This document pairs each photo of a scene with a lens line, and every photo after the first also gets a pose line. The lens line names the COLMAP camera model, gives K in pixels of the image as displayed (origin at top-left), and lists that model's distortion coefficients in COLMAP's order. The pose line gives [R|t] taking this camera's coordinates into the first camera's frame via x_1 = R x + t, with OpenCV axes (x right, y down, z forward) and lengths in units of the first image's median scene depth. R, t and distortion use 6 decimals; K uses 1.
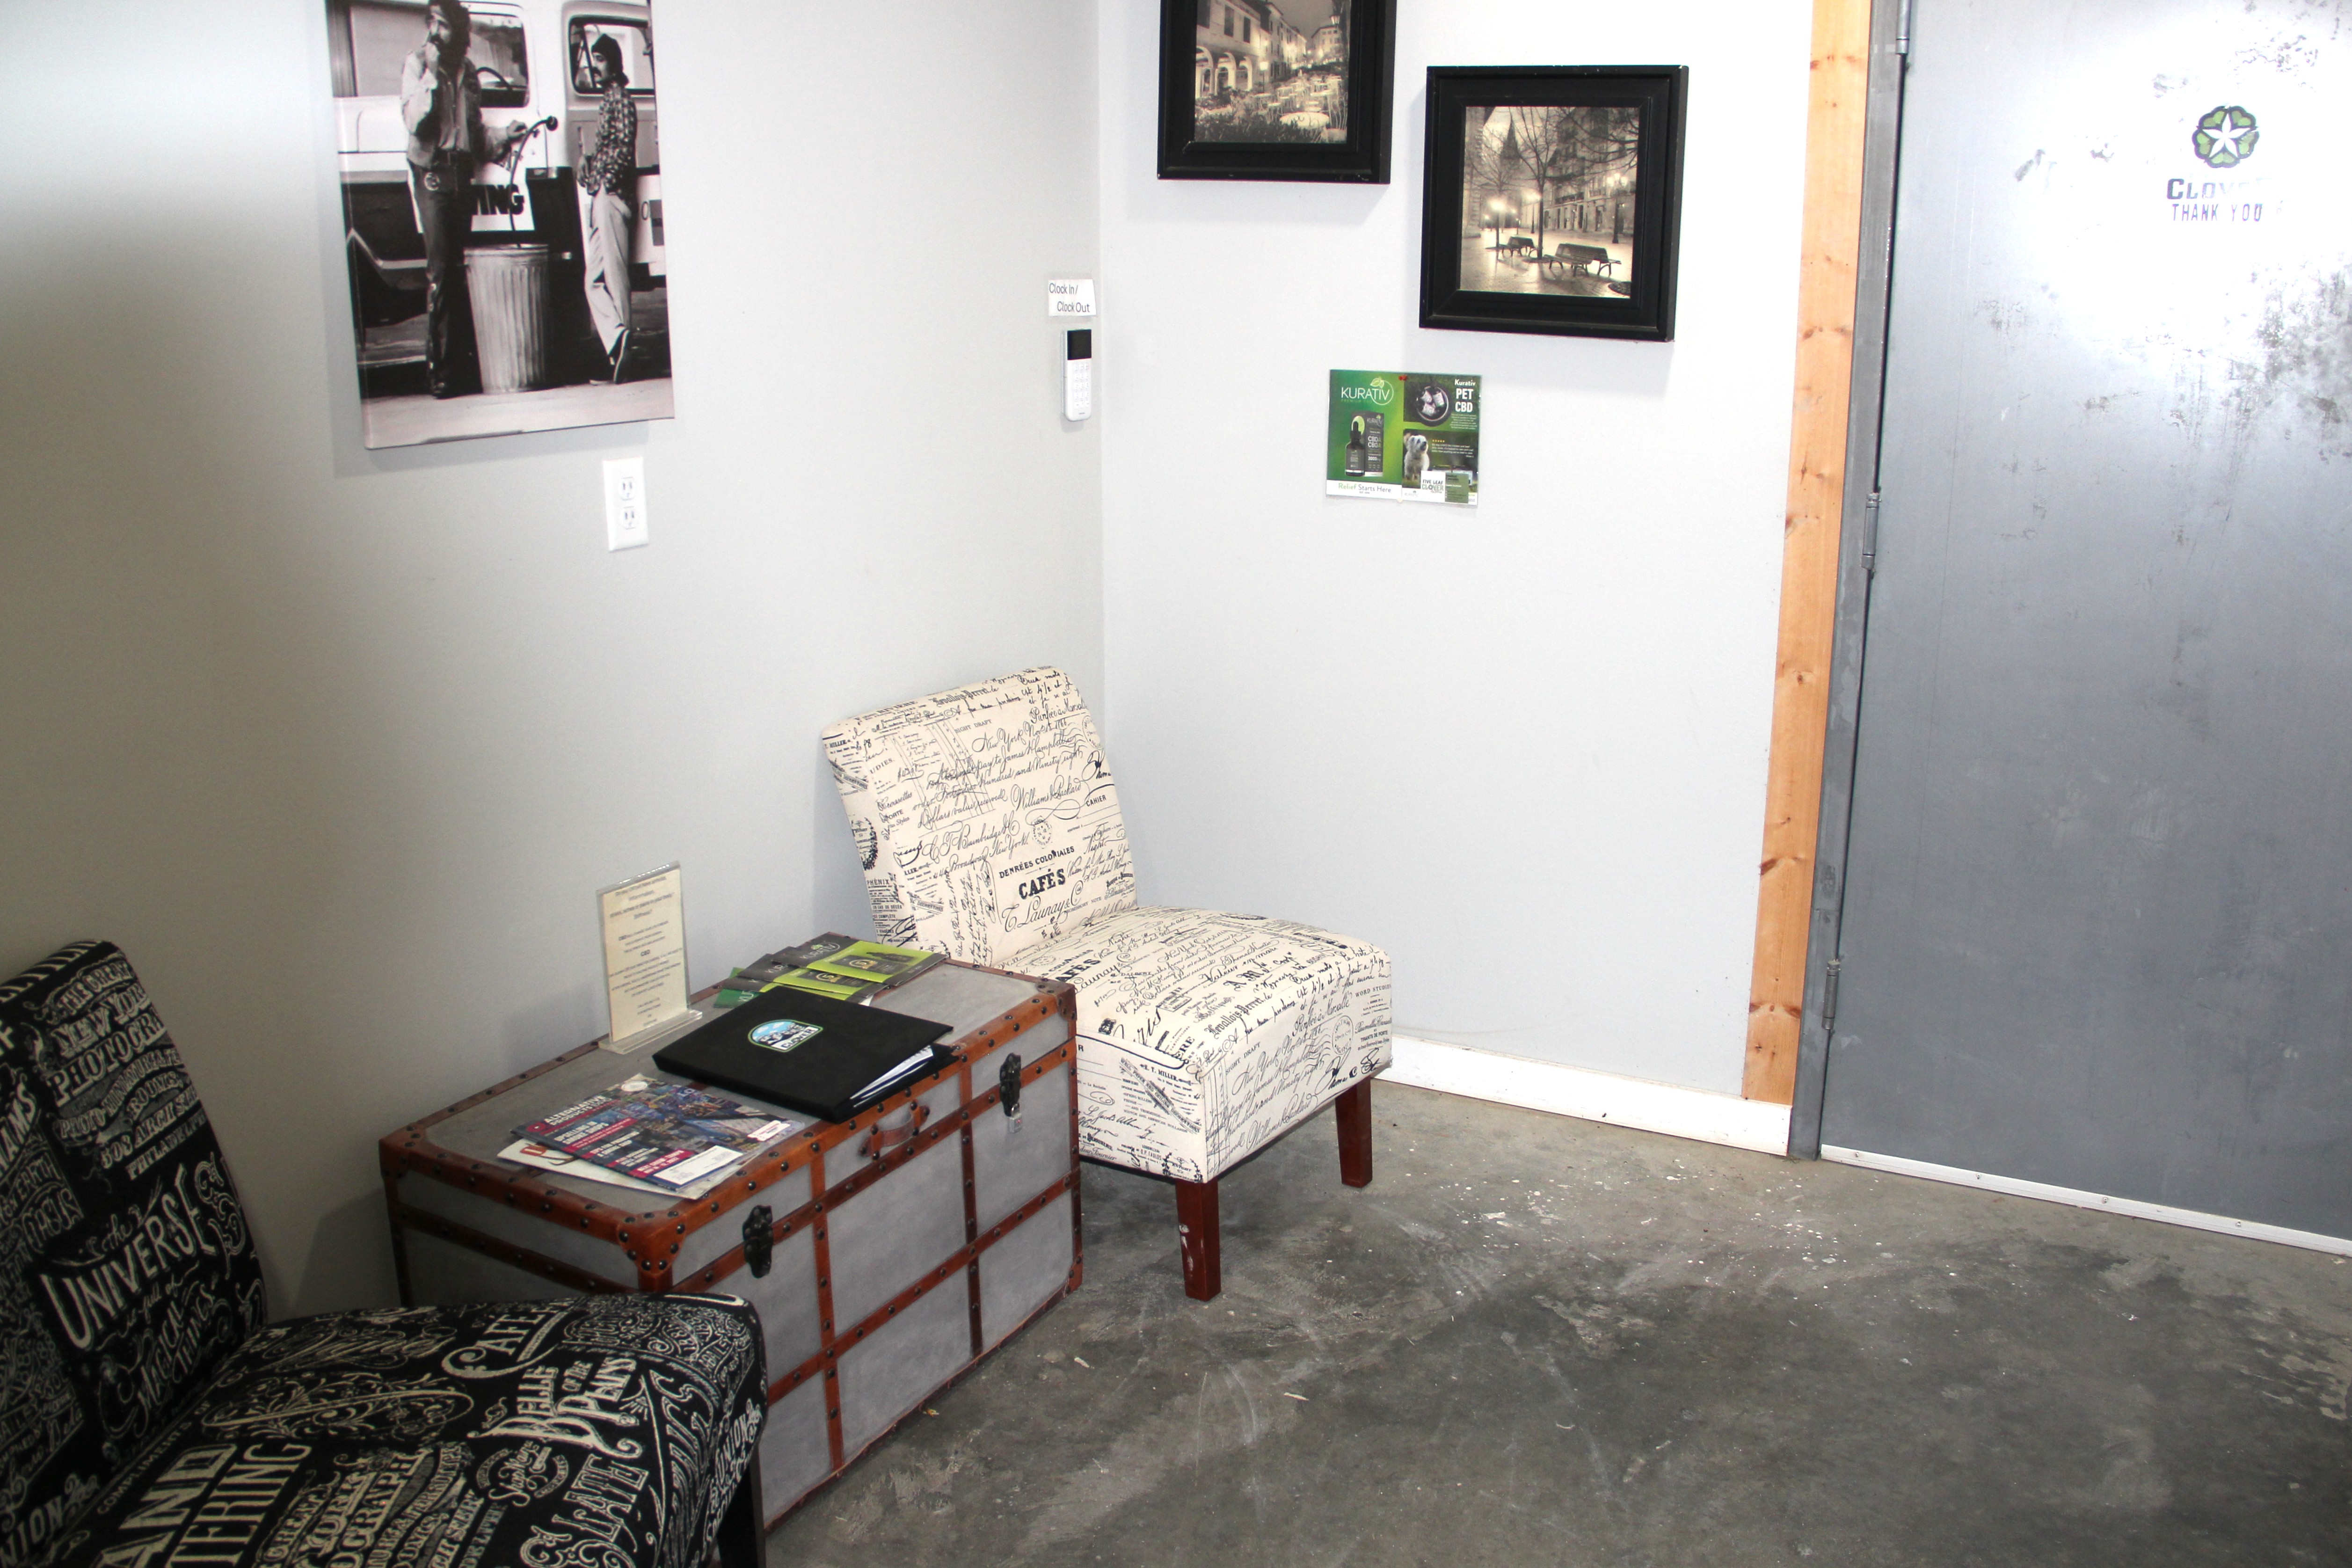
lens RADIAL K [[1968.0, 0, 1175.5], [0, 1968.0, 784.2], [0, 0, 1]] dist [-0.138858, 0.098170]
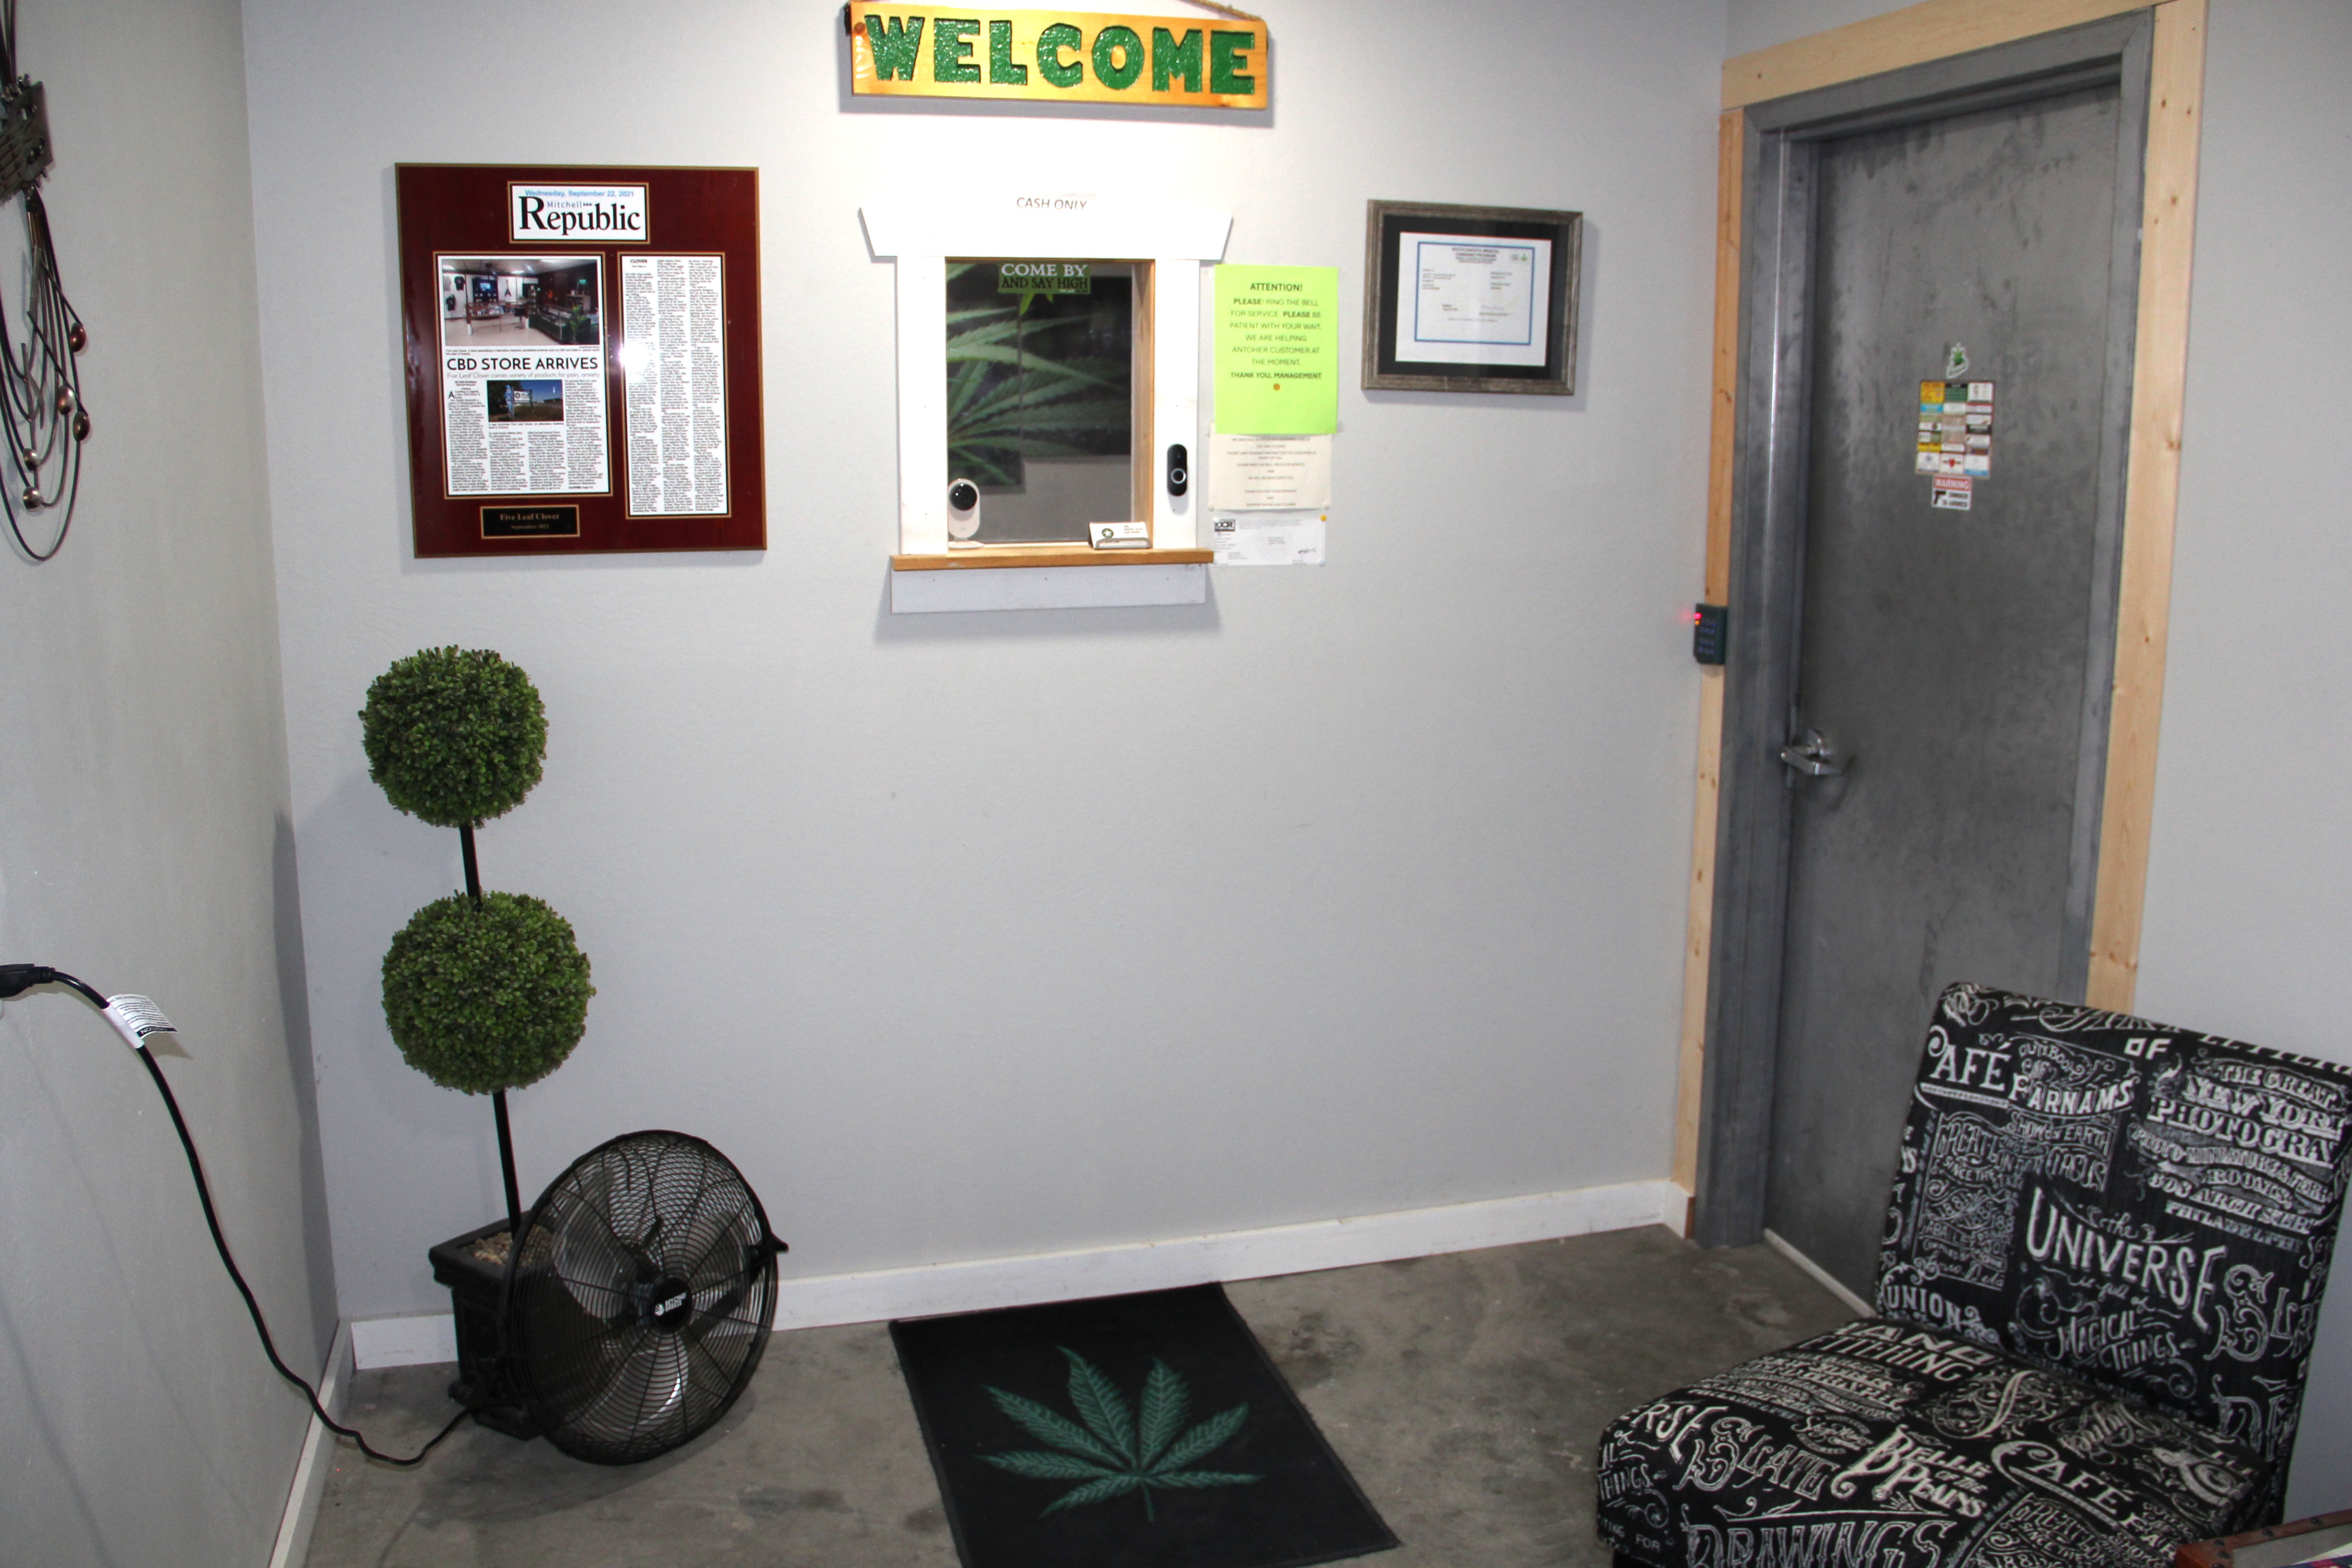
lens RADIAL K [[1967.9, 0, 1177.5], [0, 1967.9, 779.0], [0, 0, 1]] dist [-0.138858, 0.098170]
pose [[-0.713806, 0.142203, -0.685755, 0.715406], [-0.180264, 0.908872, 0.376108, -0.397049], [0.676747, 0.392085, -0.623124, 1.243494]]
